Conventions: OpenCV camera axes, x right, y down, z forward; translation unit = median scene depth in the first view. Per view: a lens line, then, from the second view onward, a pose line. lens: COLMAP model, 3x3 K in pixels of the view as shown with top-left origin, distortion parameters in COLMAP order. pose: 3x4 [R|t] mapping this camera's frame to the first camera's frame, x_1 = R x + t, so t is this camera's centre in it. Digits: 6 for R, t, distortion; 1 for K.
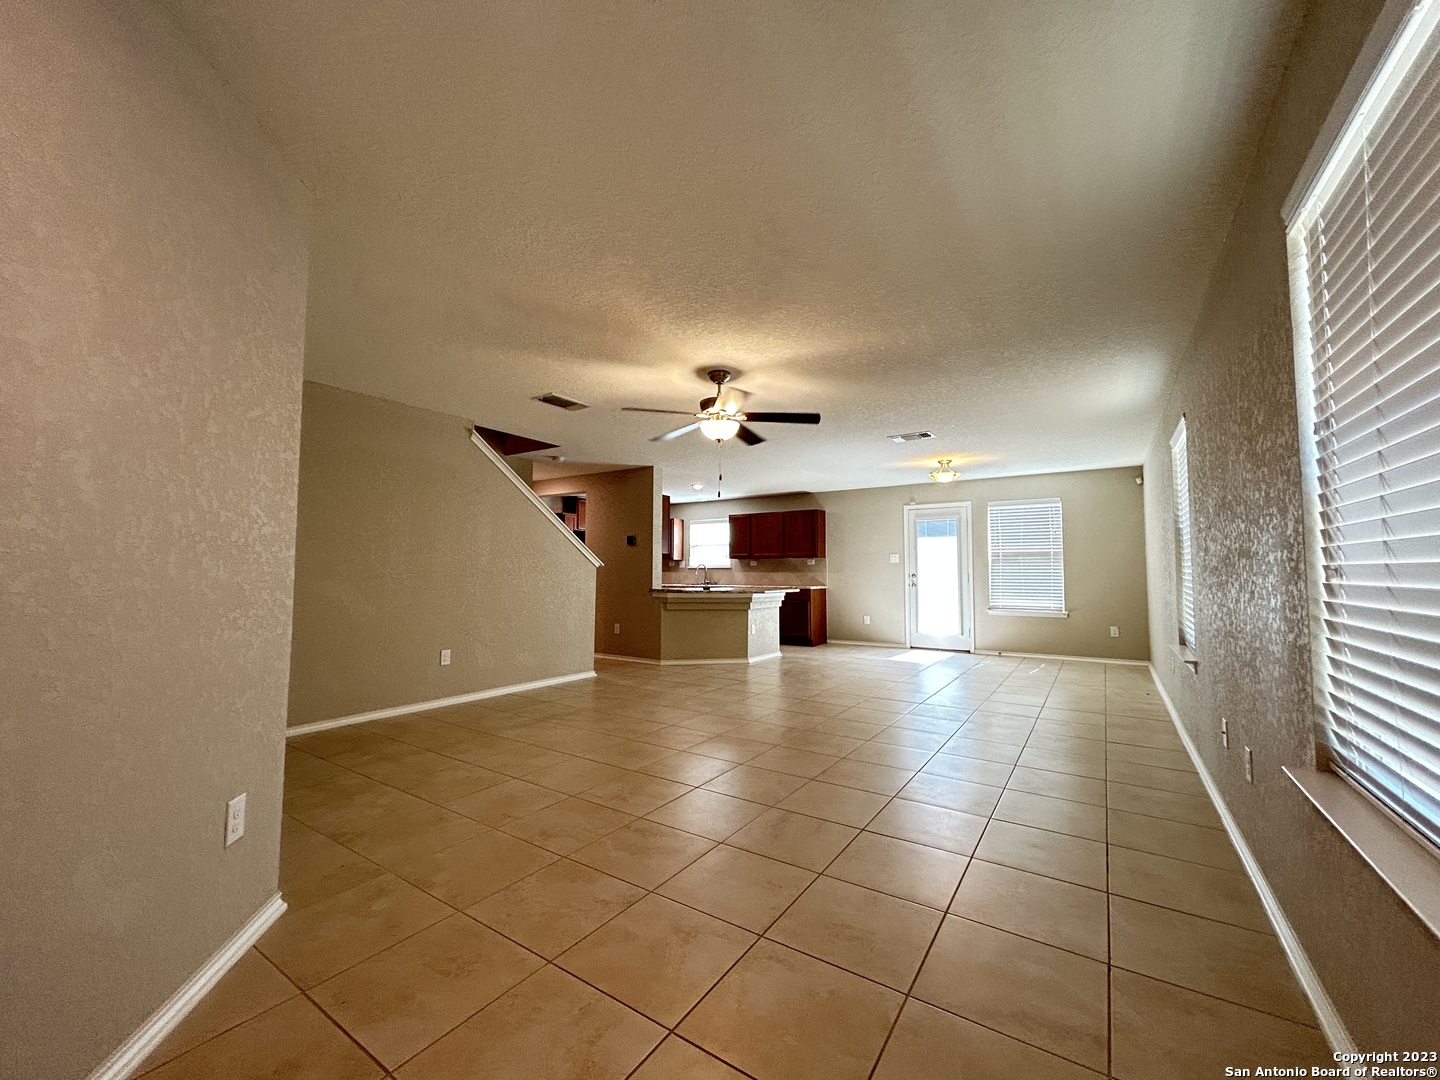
lens RADIAL K [[577.3, 0, 720.5], [0, 577.3, 536.7], [0, 0, 1]] dist [0.000474, 0.000219]
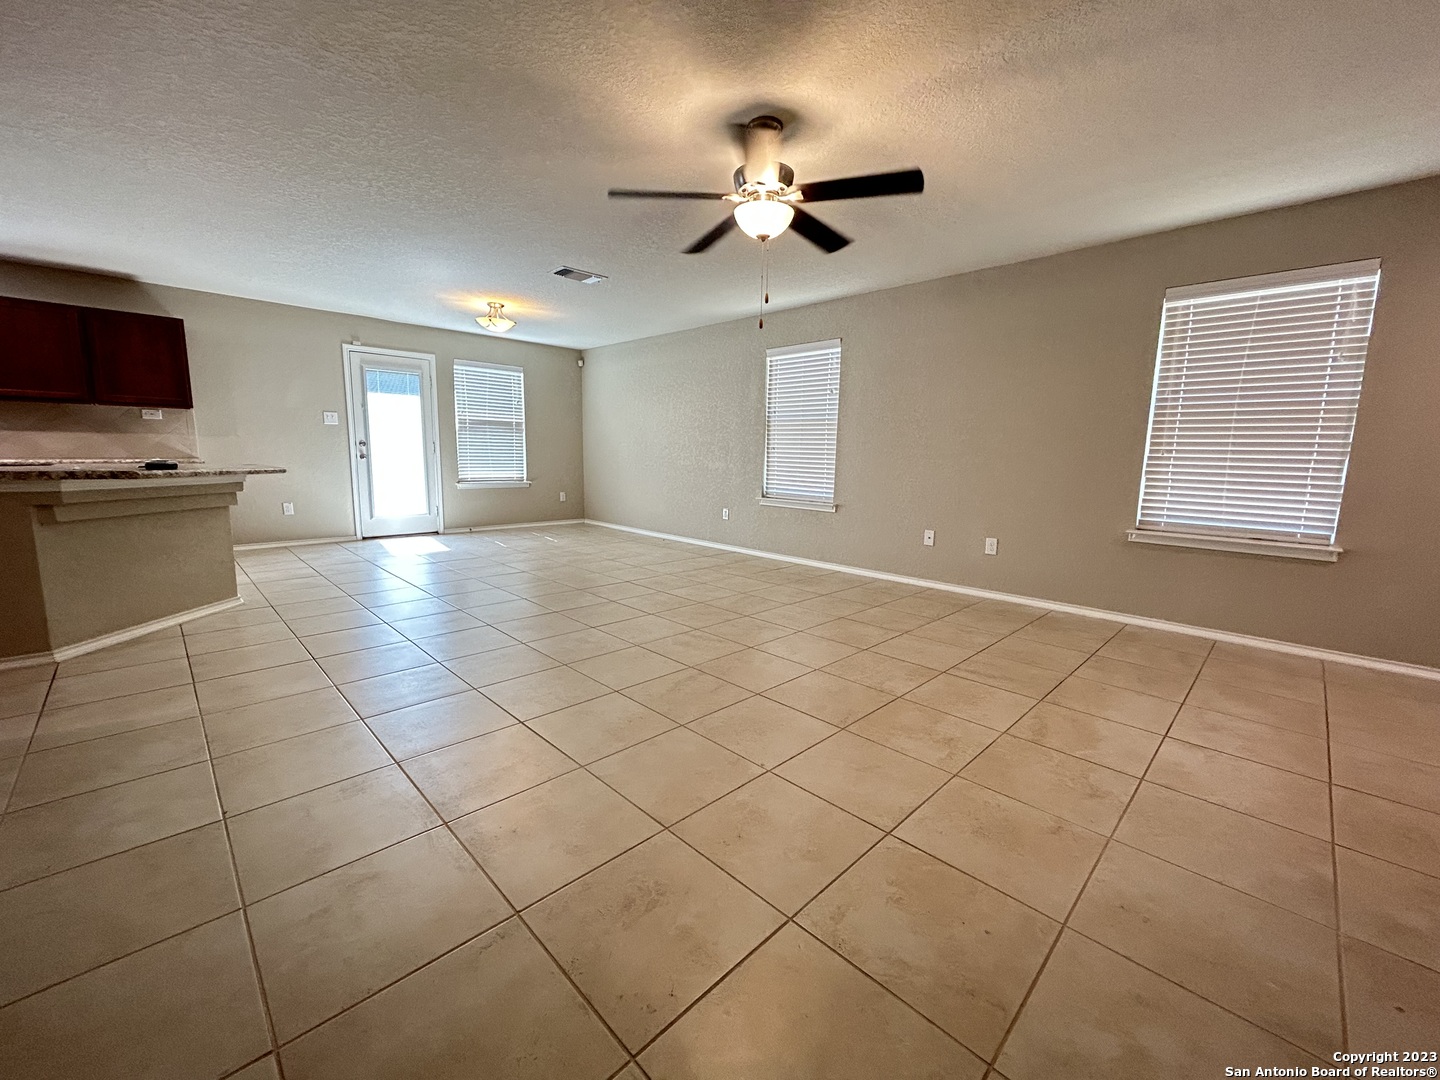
lens RADIAL K [[577.3, 0, 720.5], [0, 577.3, 536.7], [0, 0, 1]] dist [0.000474, 0.000219]
pose [[0.206042, -0.140894, 0.968347, -0.335213], [-0.078966, 0.983959, 0.159968, 0.032390], [-0.975352, -0.109427, 0.191611, 0.423926]]
